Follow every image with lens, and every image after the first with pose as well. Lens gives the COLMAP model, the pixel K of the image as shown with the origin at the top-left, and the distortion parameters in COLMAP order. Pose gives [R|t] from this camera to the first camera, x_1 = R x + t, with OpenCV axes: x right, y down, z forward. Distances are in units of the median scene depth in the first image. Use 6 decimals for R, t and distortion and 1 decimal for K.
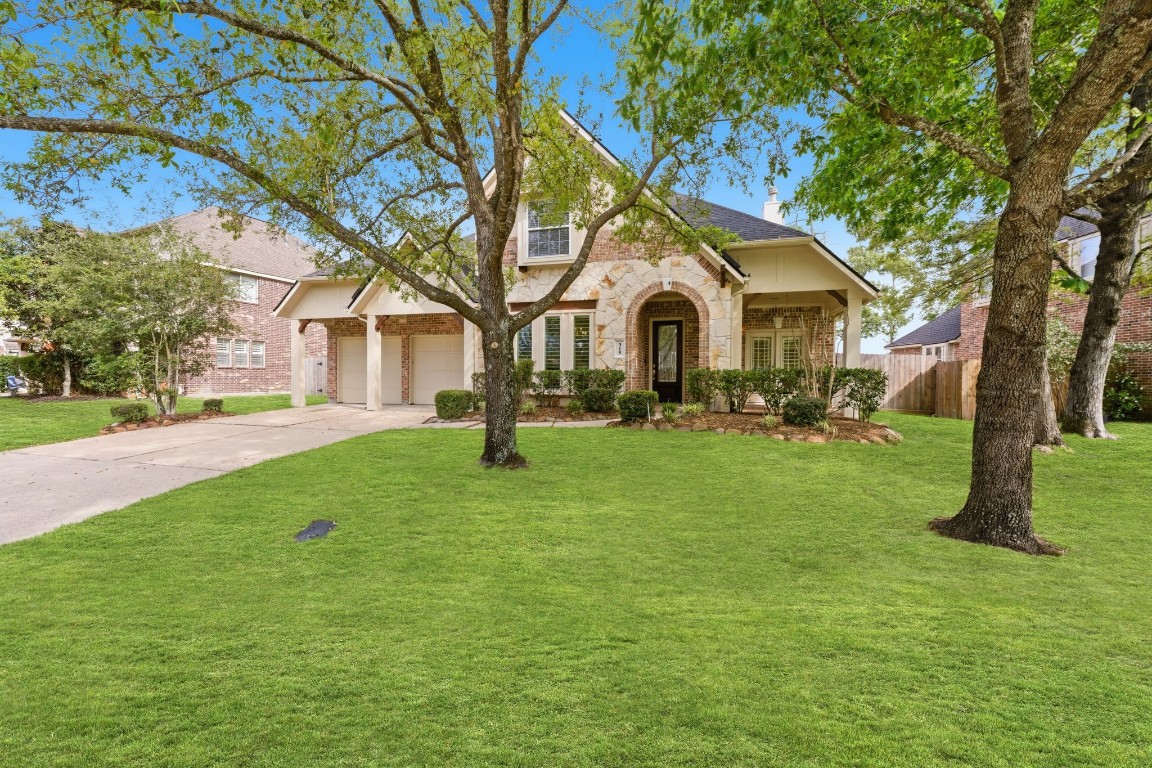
lens RADIAL K [[456.1, 0, 569.5], [0, 456.1, 385.4], [0, 0, 1]] dist [0.000050, 0.000312]
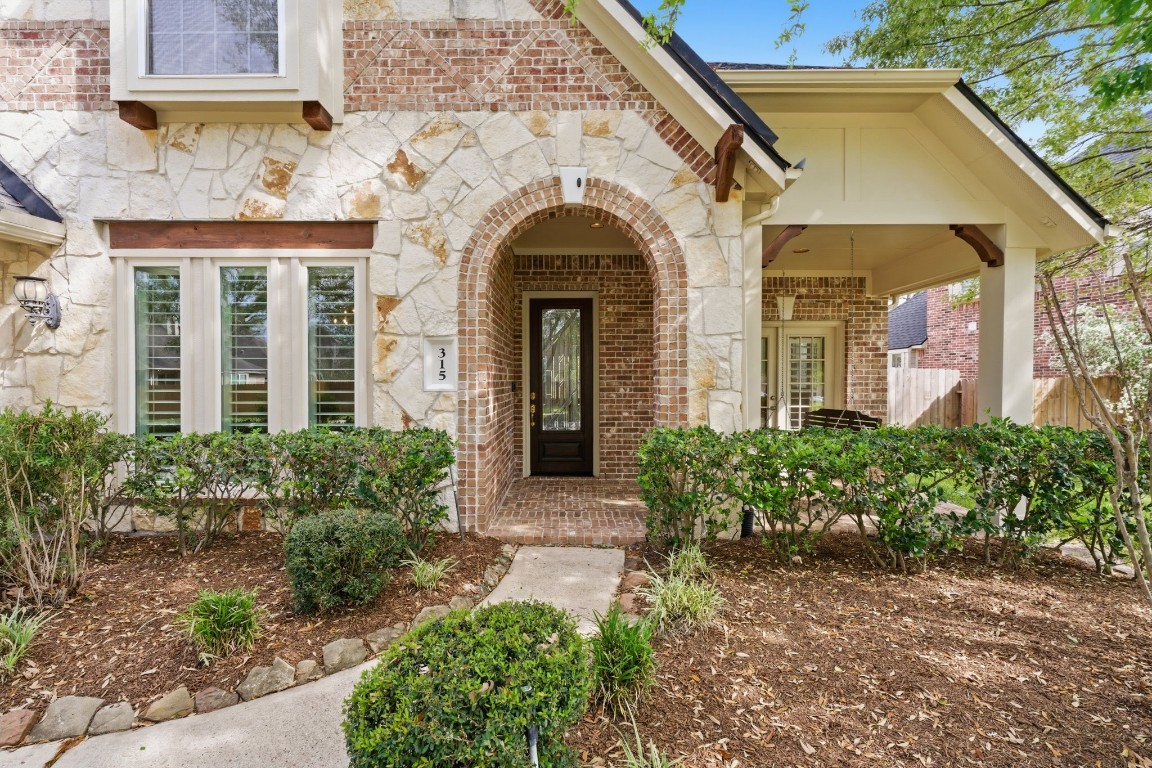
lens RADIAL K [[514.3, 0, 564.9], [0, 514.3, 384.7], [0, 0, 1]] dist [-0.001018, 0.000101]
pose [[0.964830, -0.008390, 0.262742, 0.097833], [0.010736, 0.999914, -0.007493, -0.061139], [-0.262657, 0.010050, 0.964837, 0.597795]]
